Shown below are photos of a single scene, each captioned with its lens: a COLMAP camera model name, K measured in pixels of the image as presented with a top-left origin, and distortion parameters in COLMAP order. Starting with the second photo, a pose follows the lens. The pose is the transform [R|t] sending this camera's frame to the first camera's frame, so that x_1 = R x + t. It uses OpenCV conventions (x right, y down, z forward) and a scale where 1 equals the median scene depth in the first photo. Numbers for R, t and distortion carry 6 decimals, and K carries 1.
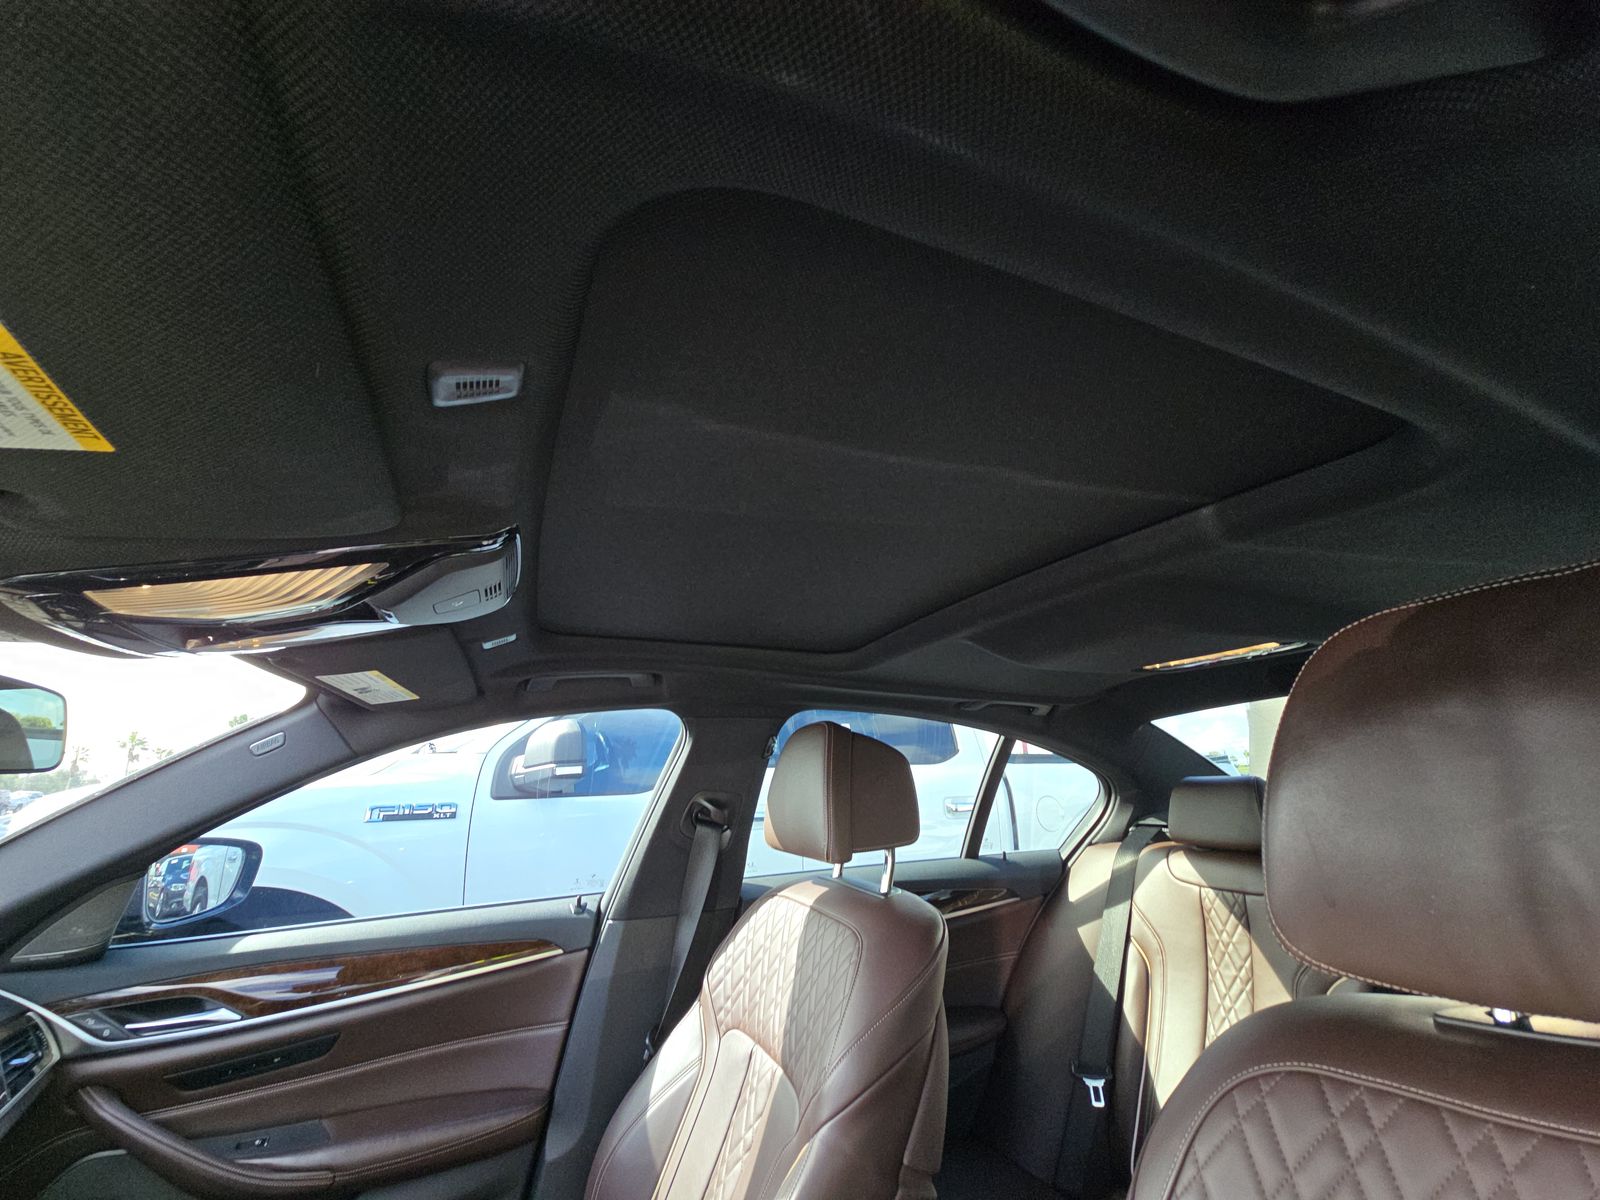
lens RADIAL K [[639.9, 0, 800.0], [0, 639.9, 600.0], [0, 0, 1]] dist [-0.001347, -0.000171]
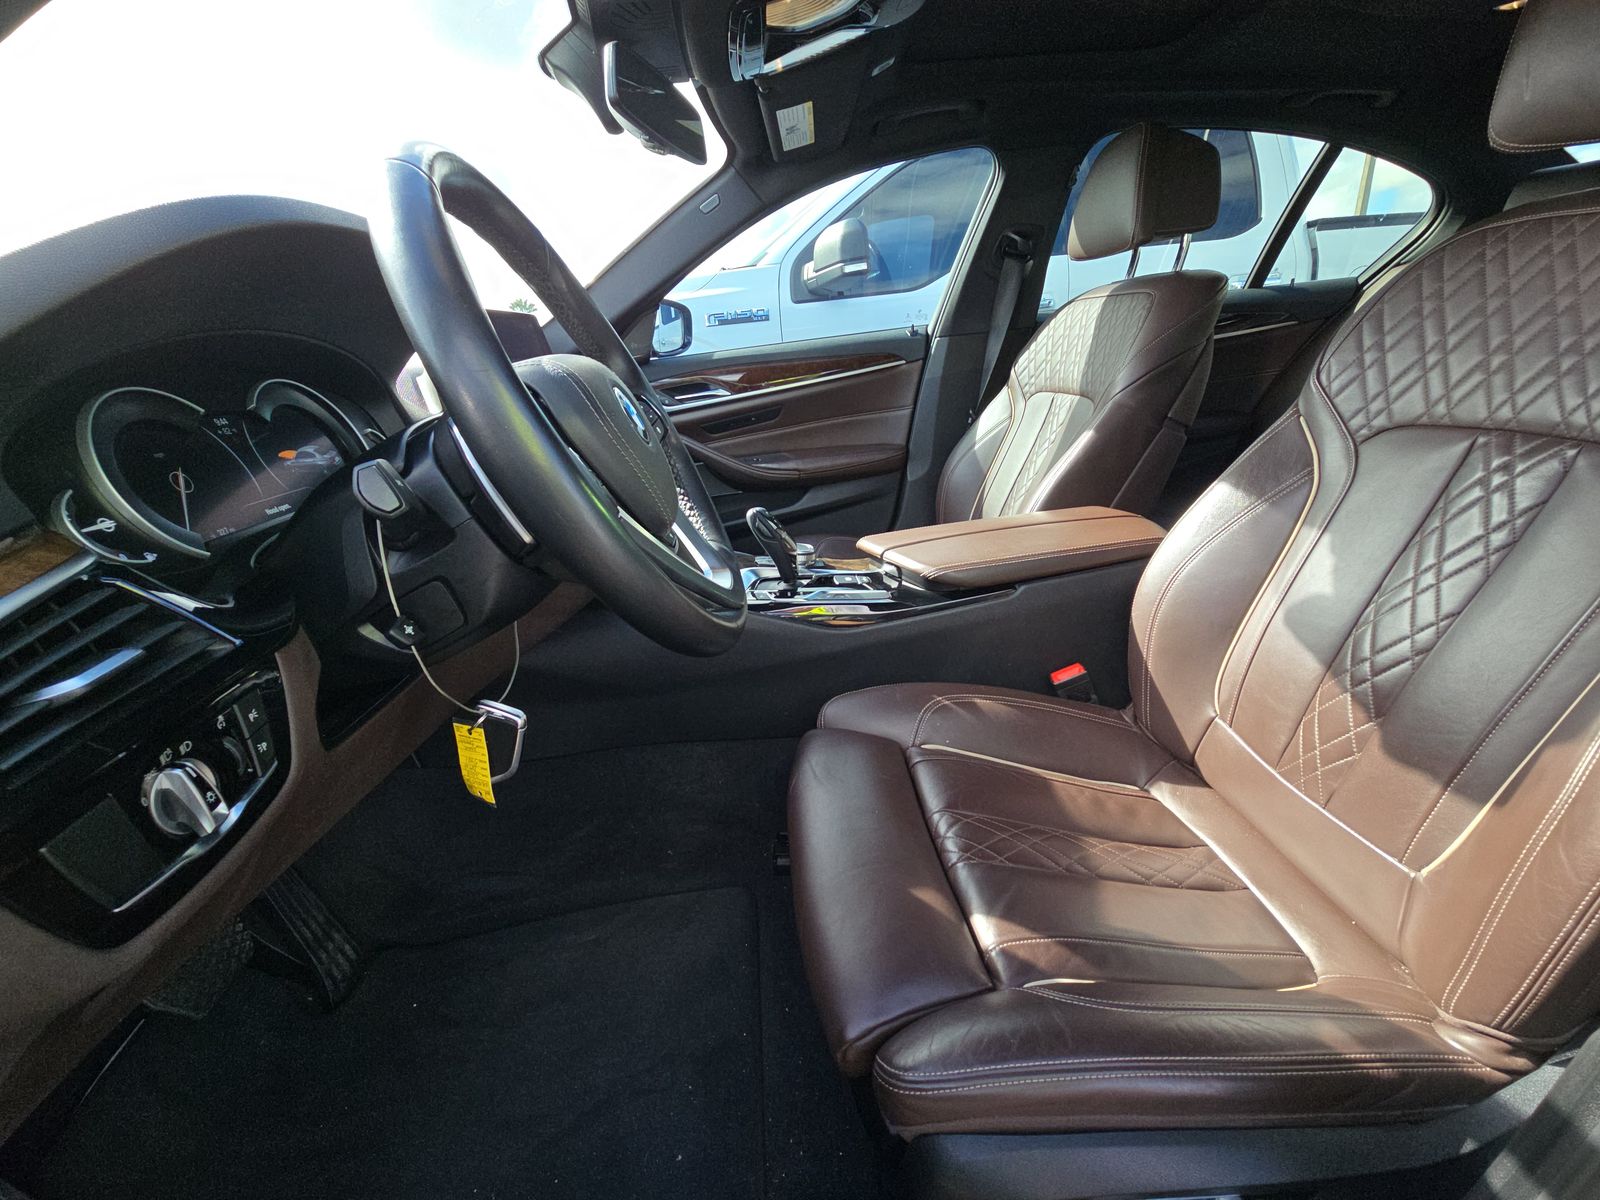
lens RADIAL K [[639.9, 0, 800.0], [0, 639.9, 600.0], [0, 0, 1]] dist [-0.001347, -0.000171]
pose [[0.944517, 0.063954, -0.322177, -0.100487], [0.148796, 0.791136, 0.593265, 0.088589], [0.292828, -0.608287, 0.737725, -0.456451]]
